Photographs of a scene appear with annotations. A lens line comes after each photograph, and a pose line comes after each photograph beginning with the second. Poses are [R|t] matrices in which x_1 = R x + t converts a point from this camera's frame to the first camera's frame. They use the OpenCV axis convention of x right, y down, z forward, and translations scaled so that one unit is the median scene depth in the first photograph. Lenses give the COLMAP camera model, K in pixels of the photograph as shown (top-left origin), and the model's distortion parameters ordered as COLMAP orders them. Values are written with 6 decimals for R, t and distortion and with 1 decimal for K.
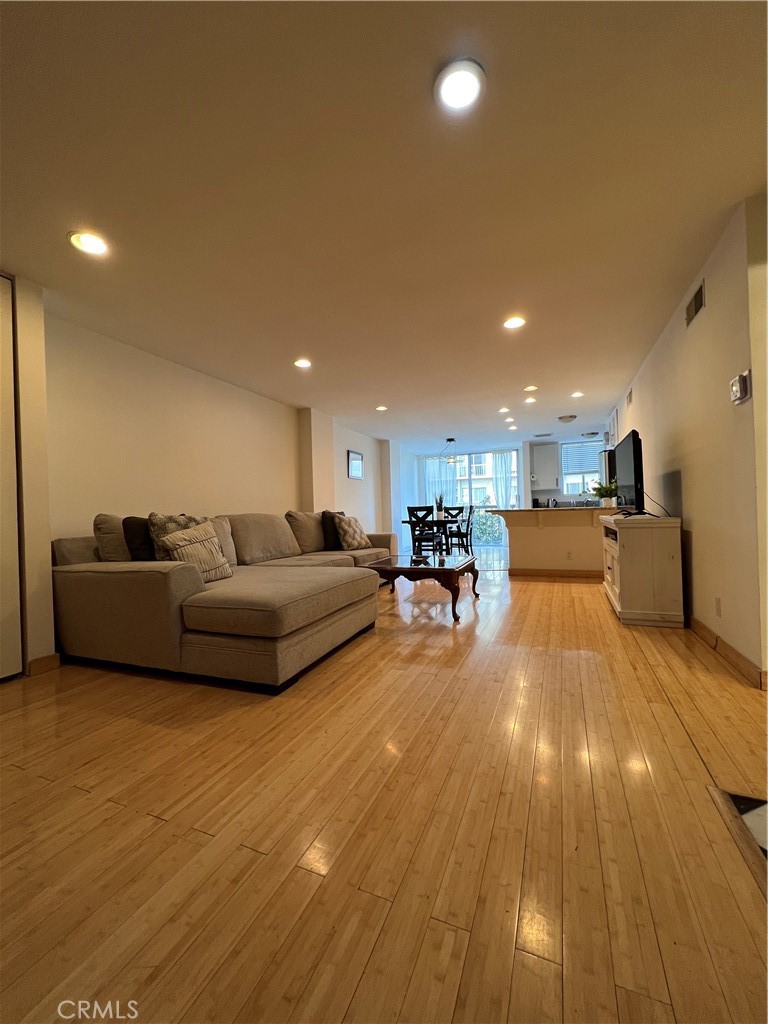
lens RADIAL K [[412.7, 0, 384.0], [0, 412.7, 512.0], [0, 0, 1]] dist [-0.002271, -0.000103]
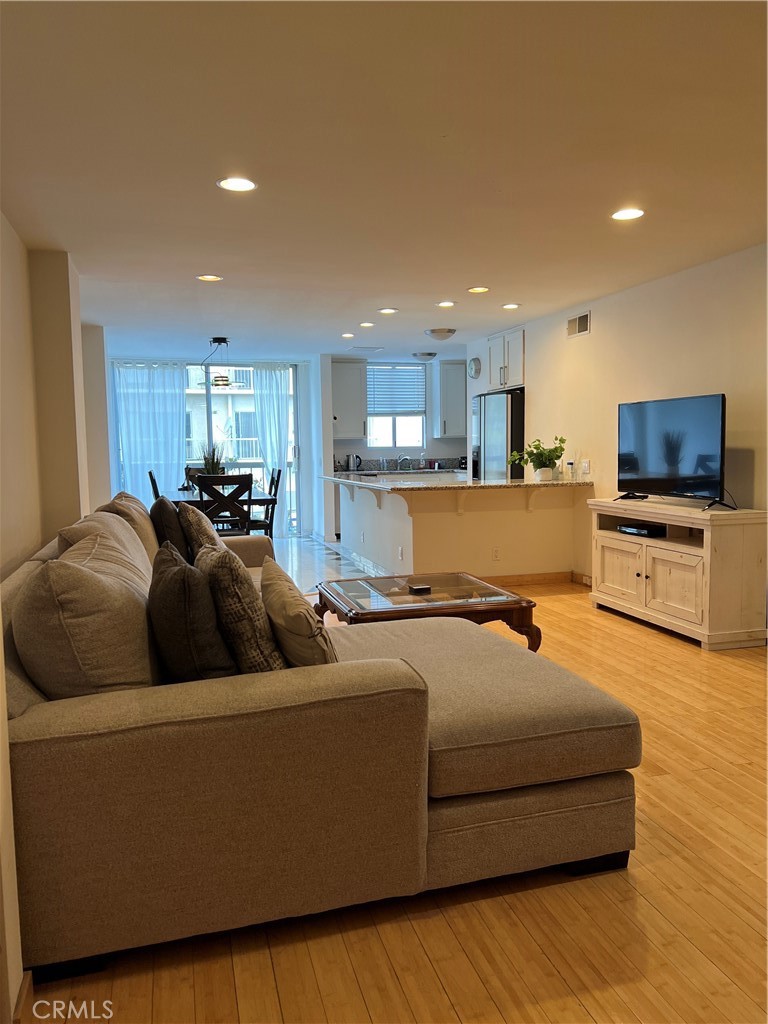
lens RADIAL K [[776.6, 0, 380.0], [0, 776.6, 519.4], [0, 0, 1]] dist [0.079130, -0.086213]
pose [[0.778718, -0.041172, 0.626022, -0.719956], [-0.009785, 0.996926, 0.077736, -0.070349], [-0.627298, -0.066660, 0.775921, 0.242325]]
